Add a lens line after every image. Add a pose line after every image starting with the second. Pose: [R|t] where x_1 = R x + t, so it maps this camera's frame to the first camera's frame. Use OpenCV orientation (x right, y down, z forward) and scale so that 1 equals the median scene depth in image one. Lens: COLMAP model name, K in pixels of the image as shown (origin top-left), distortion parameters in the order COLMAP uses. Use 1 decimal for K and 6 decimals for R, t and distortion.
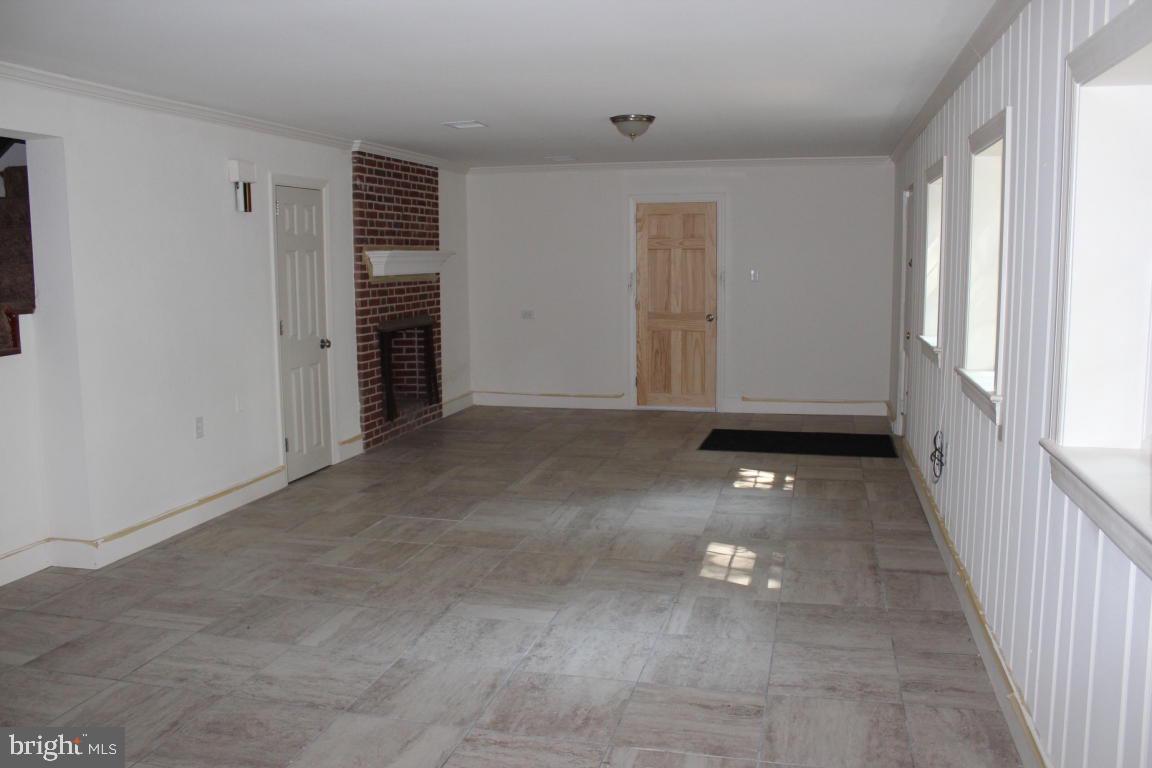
lens RADIAL K [[957.8, 0, 600.3], [0, 957.8, 386.0], [0, 0, 1]] dist [-0.117943, 0.053383]
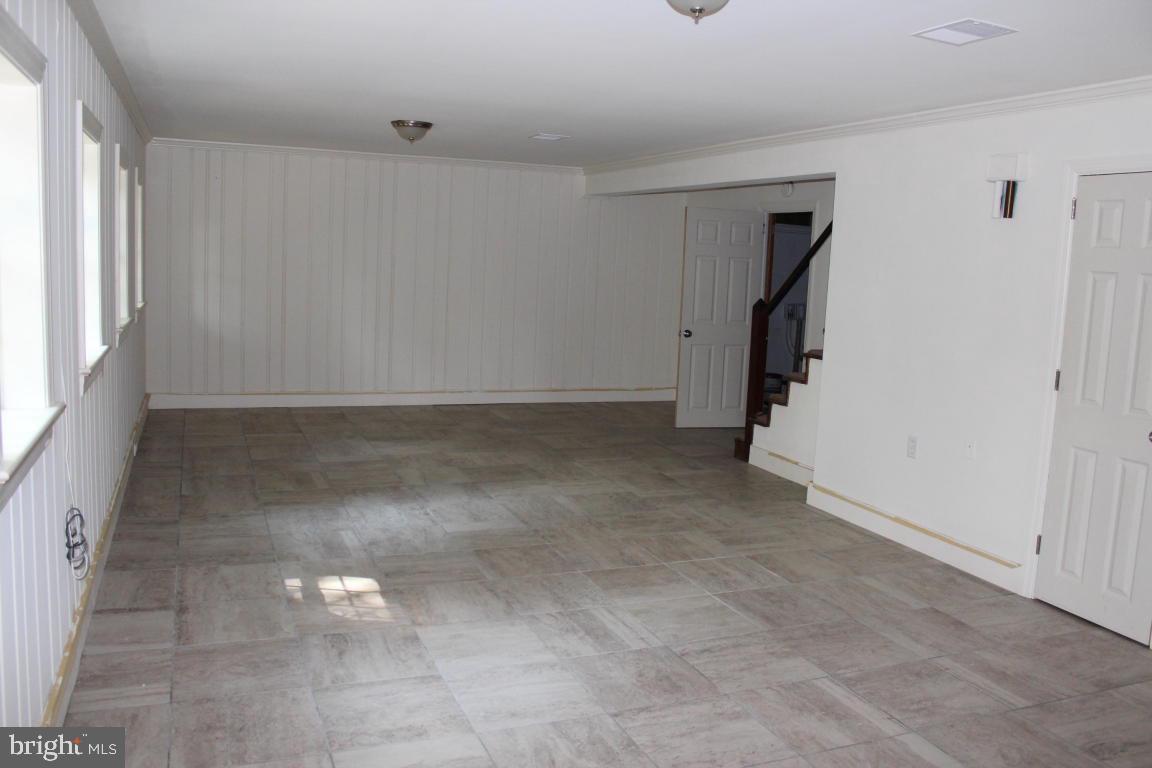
lens RADIAL K [[957.8, 0, 576.3], [0, 957.8, 377.0], [0, 0, 1]] dist [-0.117943, 0.053383]
pose [[-0.819819, 0.045181, -0.570837, 0.304845], [-0.113804, 0.964141, 0.239753, -0.164825], [0.561200, 0.261518, -0.785279, 1.173361]]
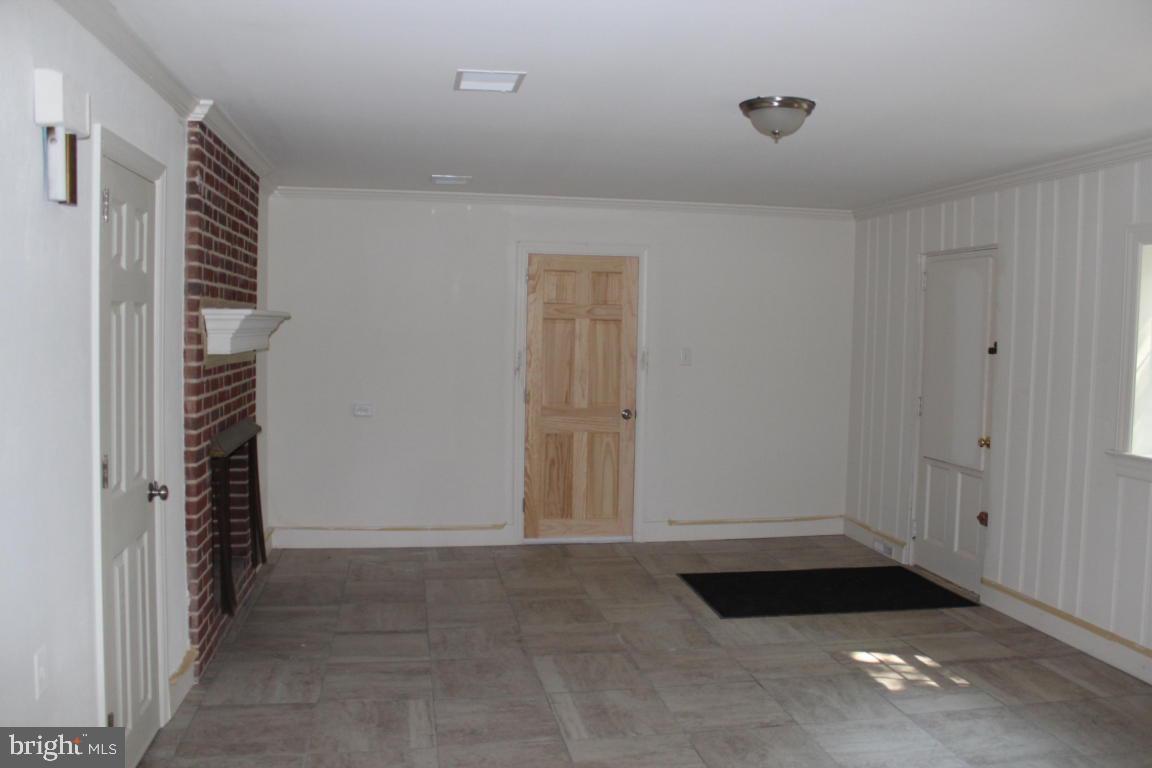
lens RADIAL K [[957.8, 0, 587.5], [0, 957.8, 387.5], [0, 0, 1]] dist [-0.117943, 0.053383]
pose [[0.914603, 0.000214, 0.404354, -0.268176], [0.028025, 0.997562, -0.063915, -0.058385], [-0.403382, 0.069789, 0.912367, 0.438202]]
